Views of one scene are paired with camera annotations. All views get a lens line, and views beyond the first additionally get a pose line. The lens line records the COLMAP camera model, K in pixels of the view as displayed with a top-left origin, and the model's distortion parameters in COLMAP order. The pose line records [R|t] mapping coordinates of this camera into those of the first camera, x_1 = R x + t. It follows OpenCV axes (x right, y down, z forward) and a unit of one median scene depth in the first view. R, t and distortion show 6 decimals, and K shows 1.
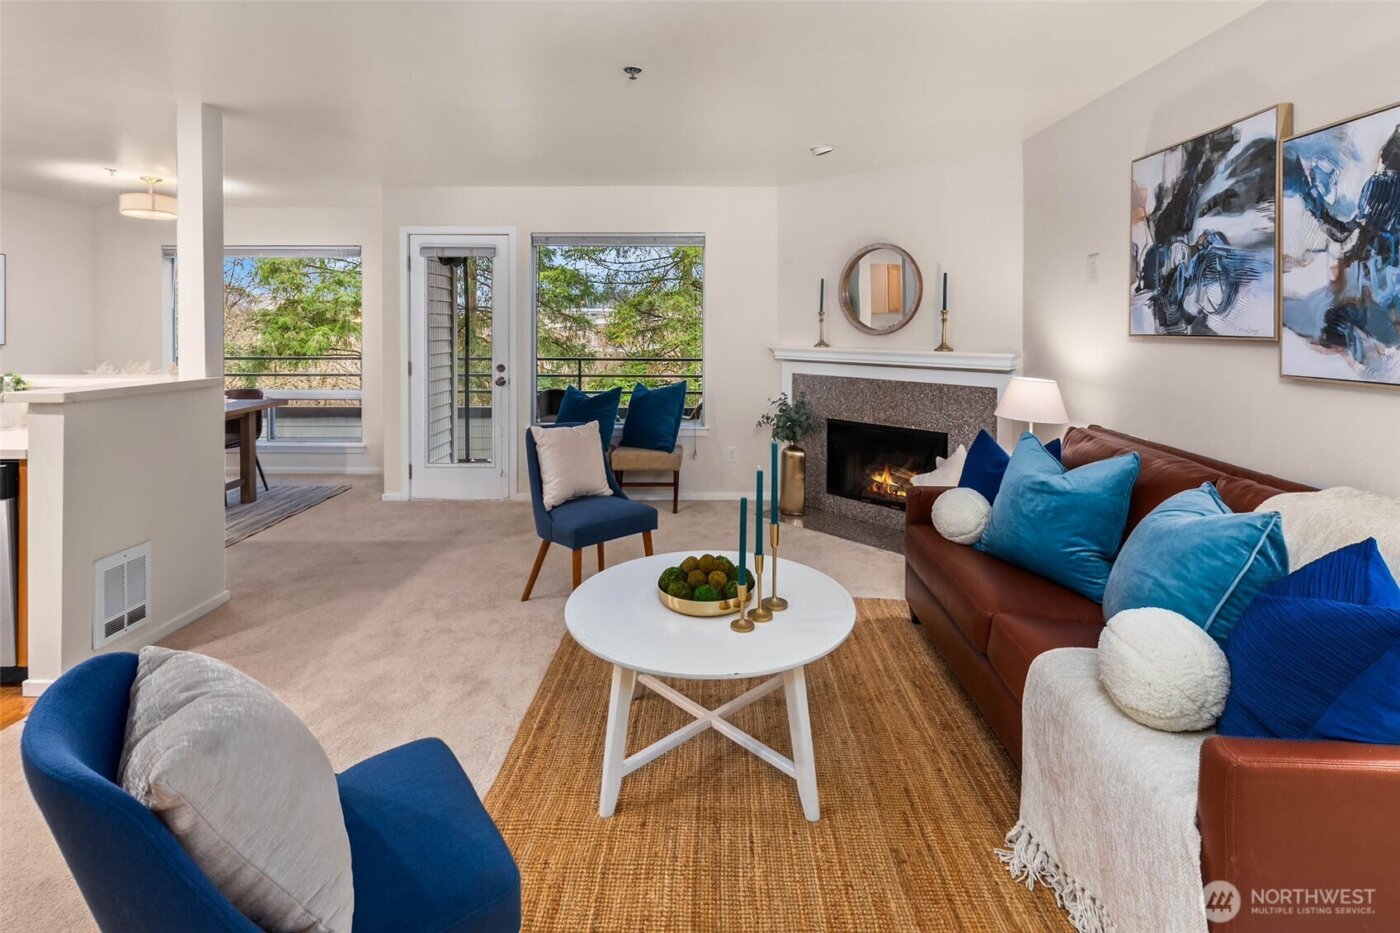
lens RADIAL K [[681.3, 0, 779.8], [0, 681.3, 329.7], [0, 0, 1]] dist [0.013805, -0.000885]
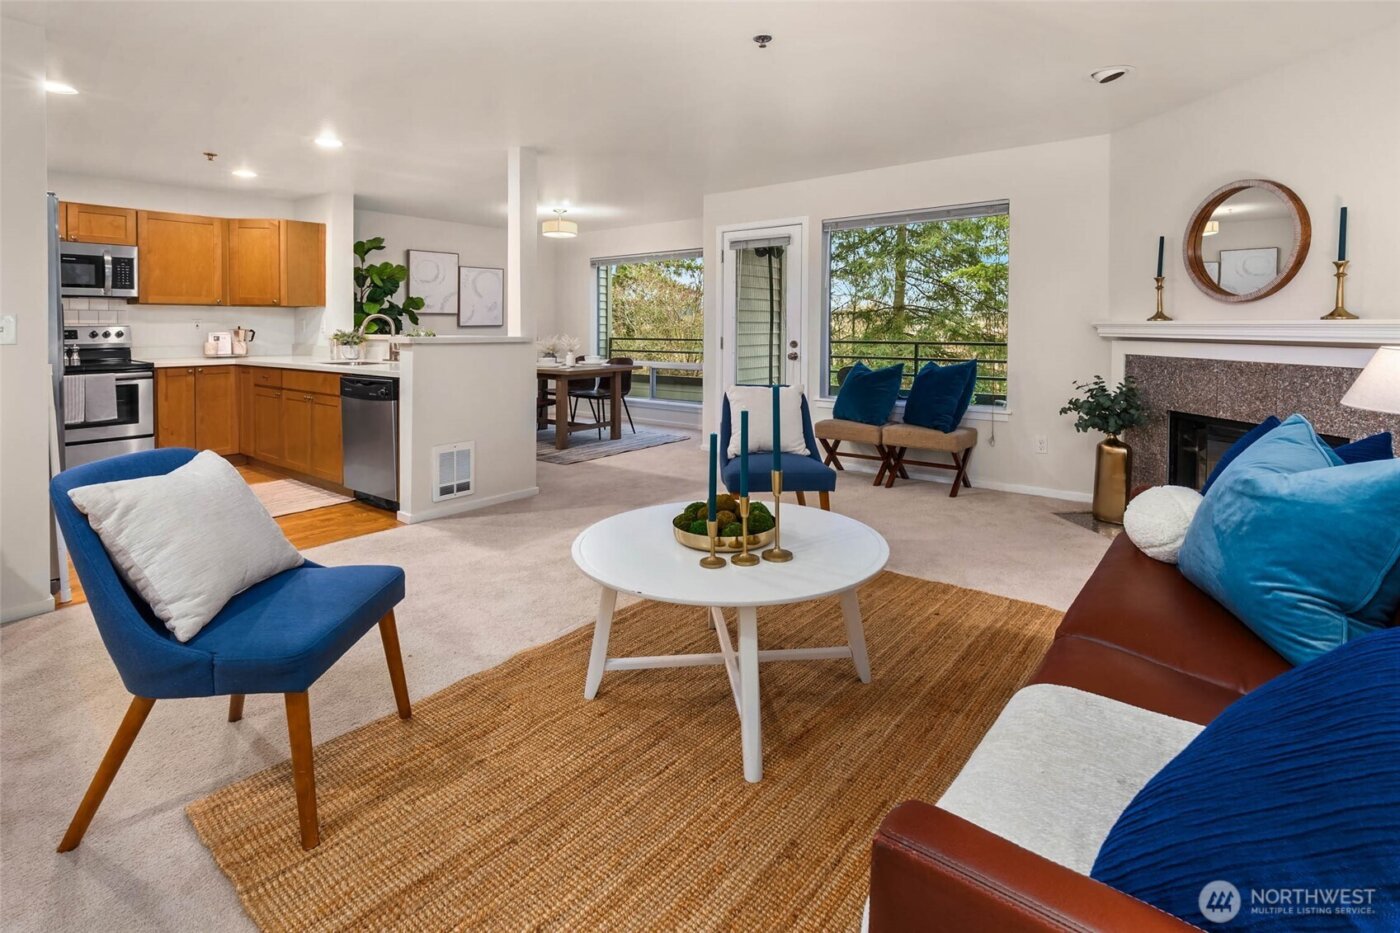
lens RADIAL K [[681.3, 0, 779.8], [0, 681.3, 329.7], [0, 0, 1]] dist [0.013805, -0.000885]
pose [[0.784963, -0.021123, -0.619182, 0.372519], [0.019079, 0.999769, -0.009919, 0.062546], [0.619248, -0.004028, 0.785185, 0.164844]]
